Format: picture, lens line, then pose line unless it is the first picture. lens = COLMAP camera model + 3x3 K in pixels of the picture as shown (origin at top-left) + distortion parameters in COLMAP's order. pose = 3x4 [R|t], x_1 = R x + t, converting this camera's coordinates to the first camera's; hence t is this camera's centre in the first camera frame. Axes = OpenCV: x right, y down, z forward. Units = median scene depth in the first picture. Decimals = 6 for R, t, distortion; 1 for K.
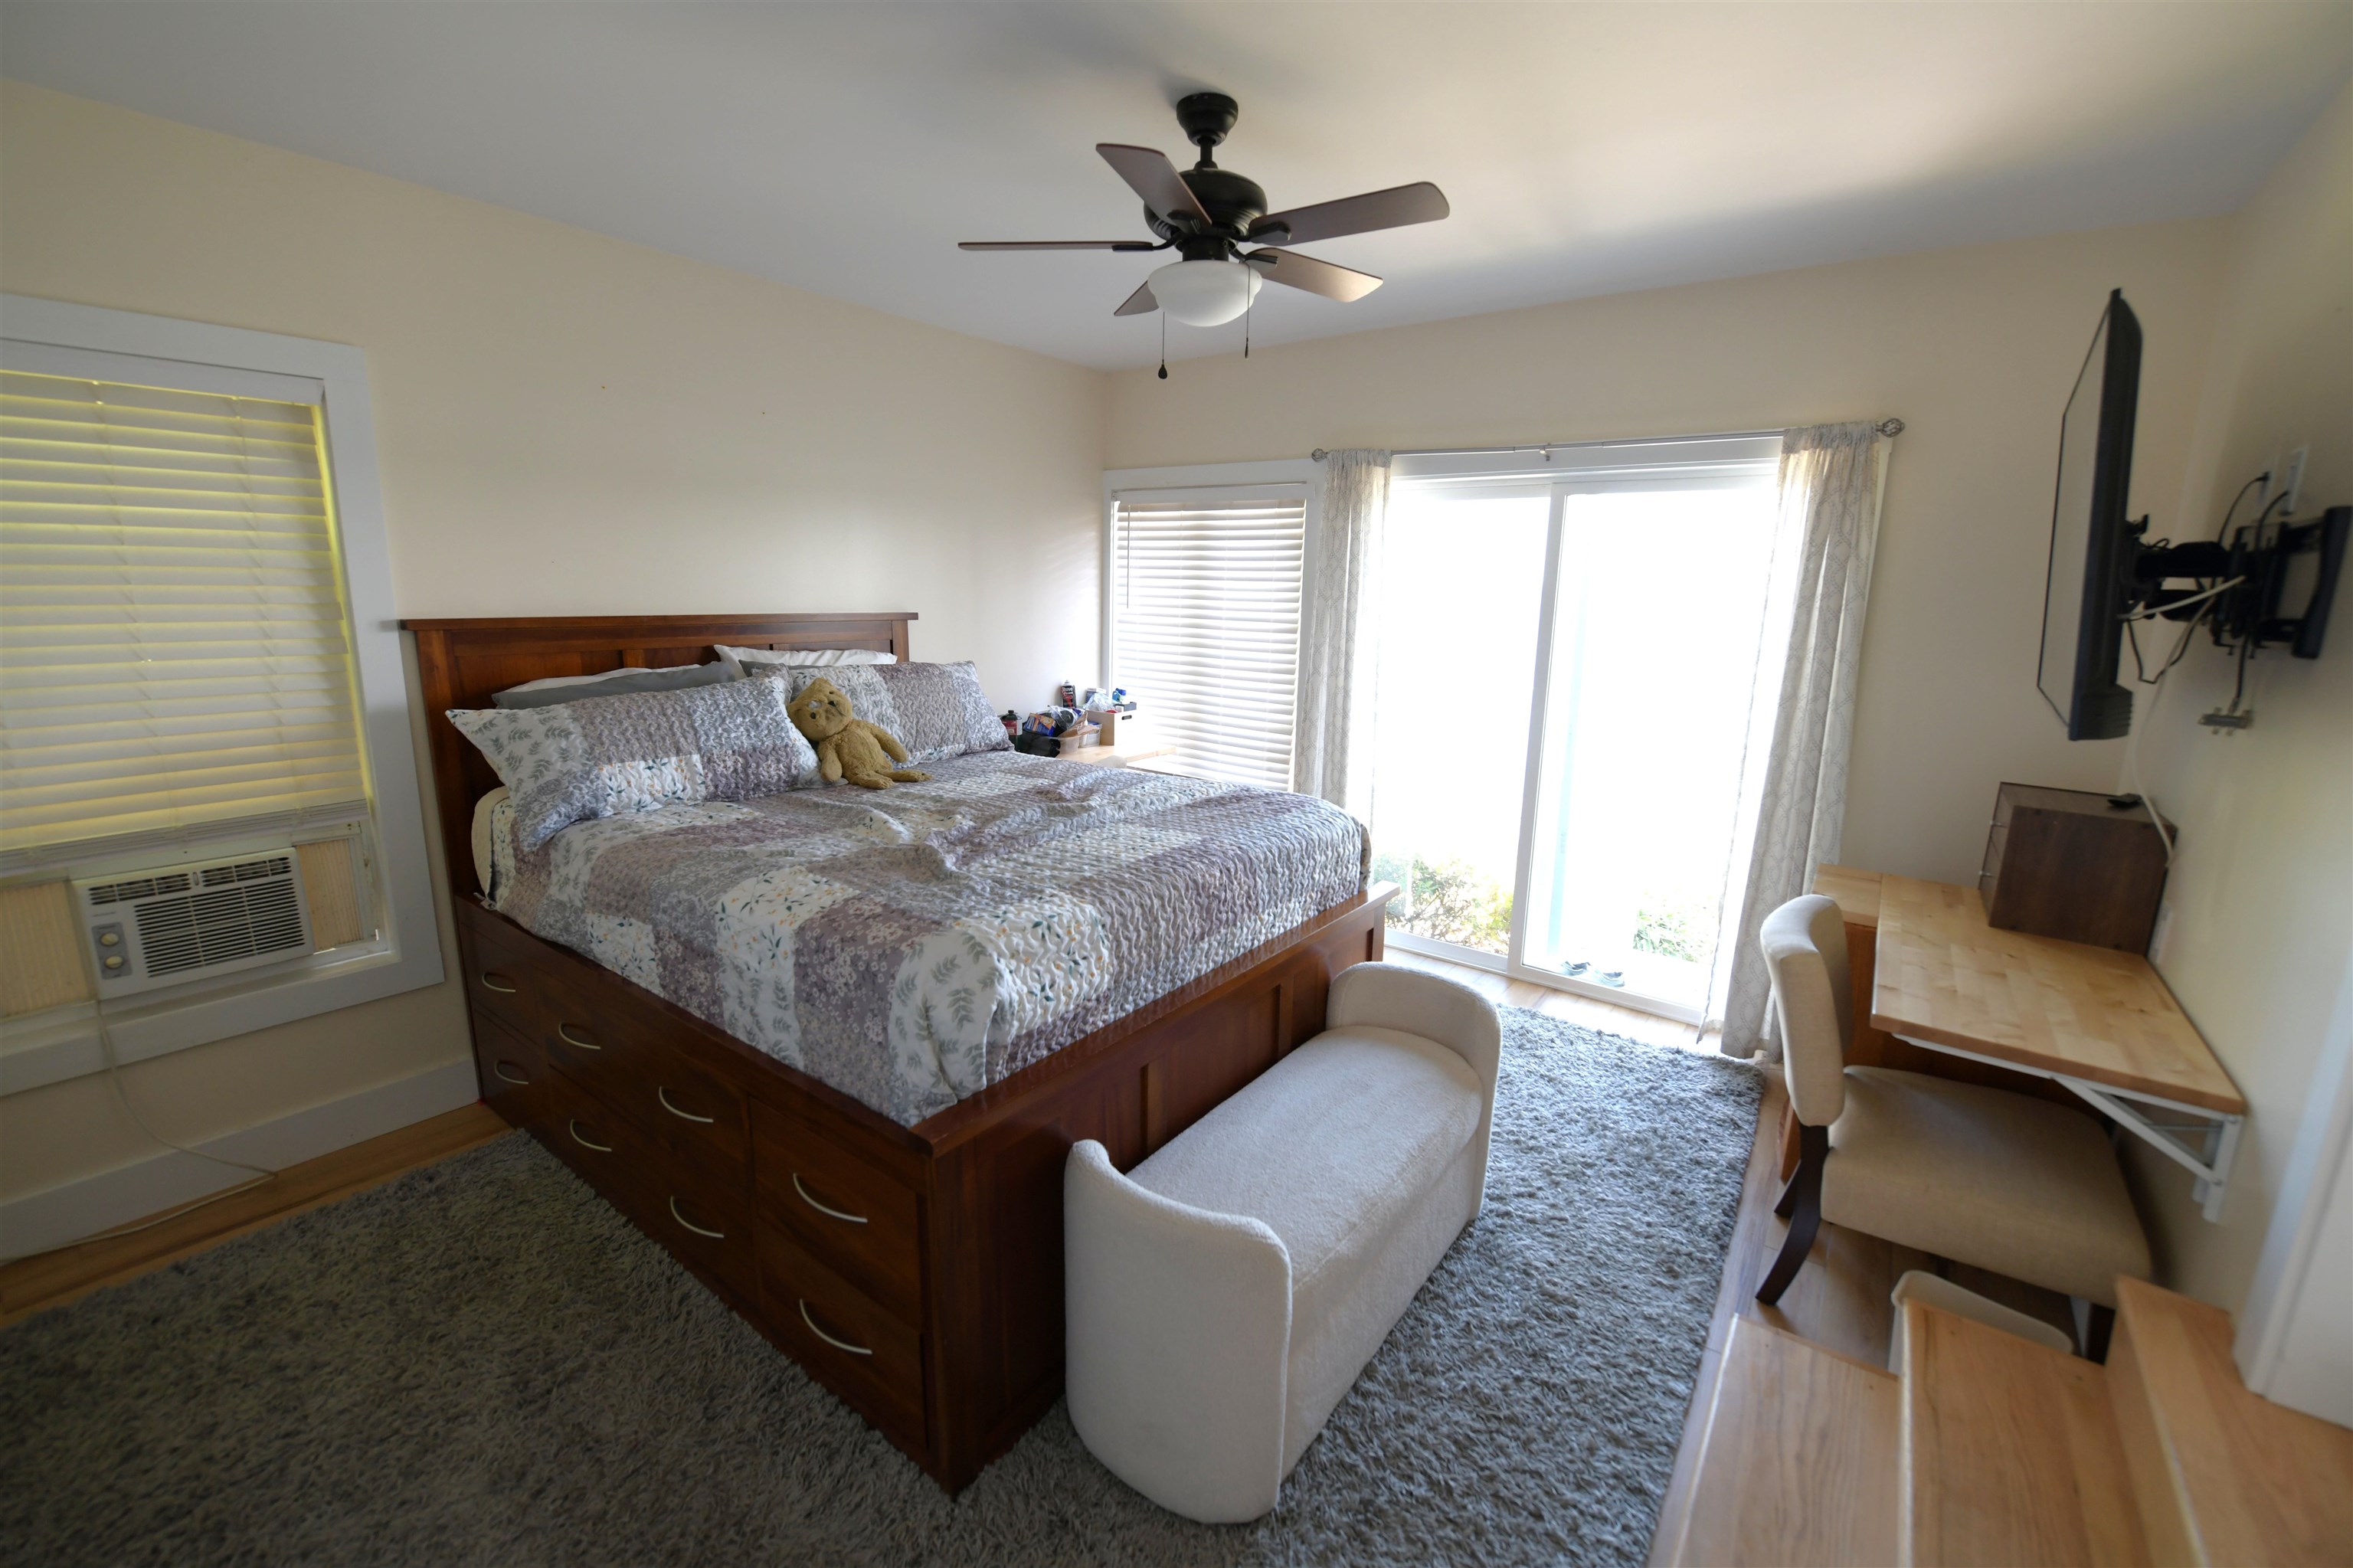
lens RADIAL K [[945.8, 0, 1187.2], [0, 945.8, 774.1], [0, 0, 1]] dist [-0.014976, -0.000306]
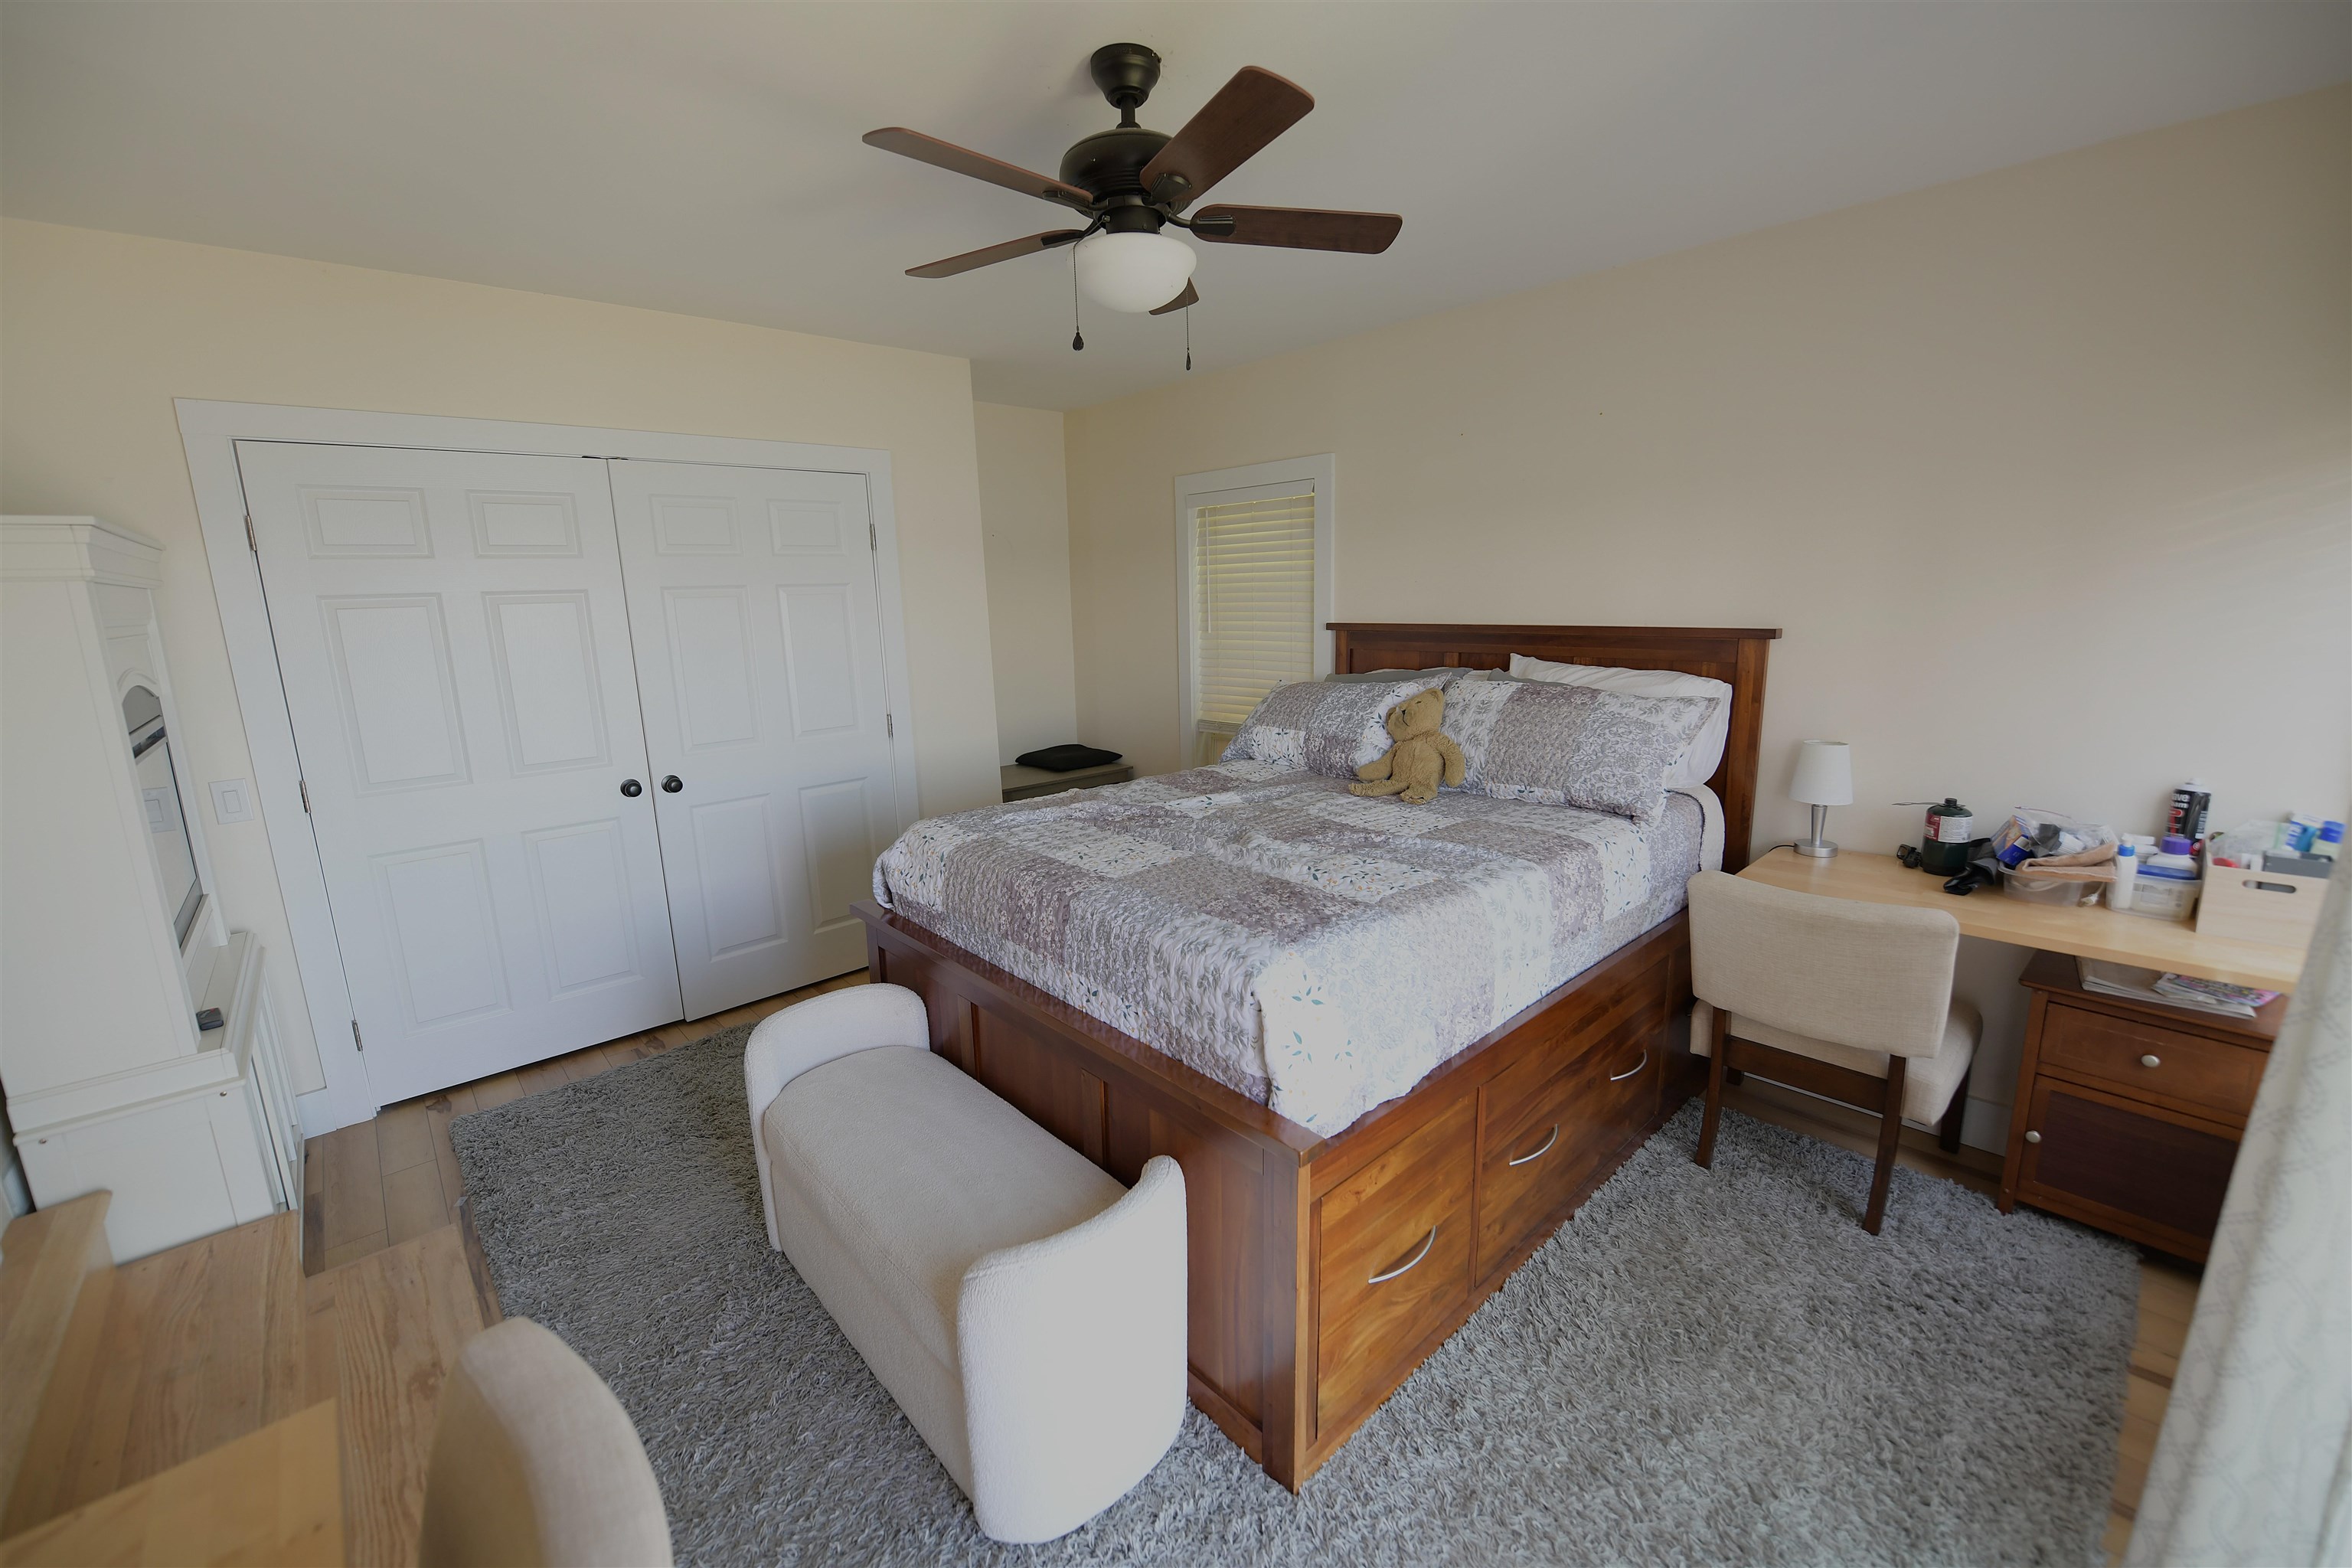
lens RADIAL K [[945.4, 0, 1186.7], [0, 945.4, 774.2], [0, 0, 1]] dist [-0.014976, -0.000306]
pose [[-0.183091, 0.167310, -0.968754, 0.787647], [-0.175530, 0.964014, 0.199666, -0.199046], [0.967299, 0.206603, -0.147134, 1.073990]]
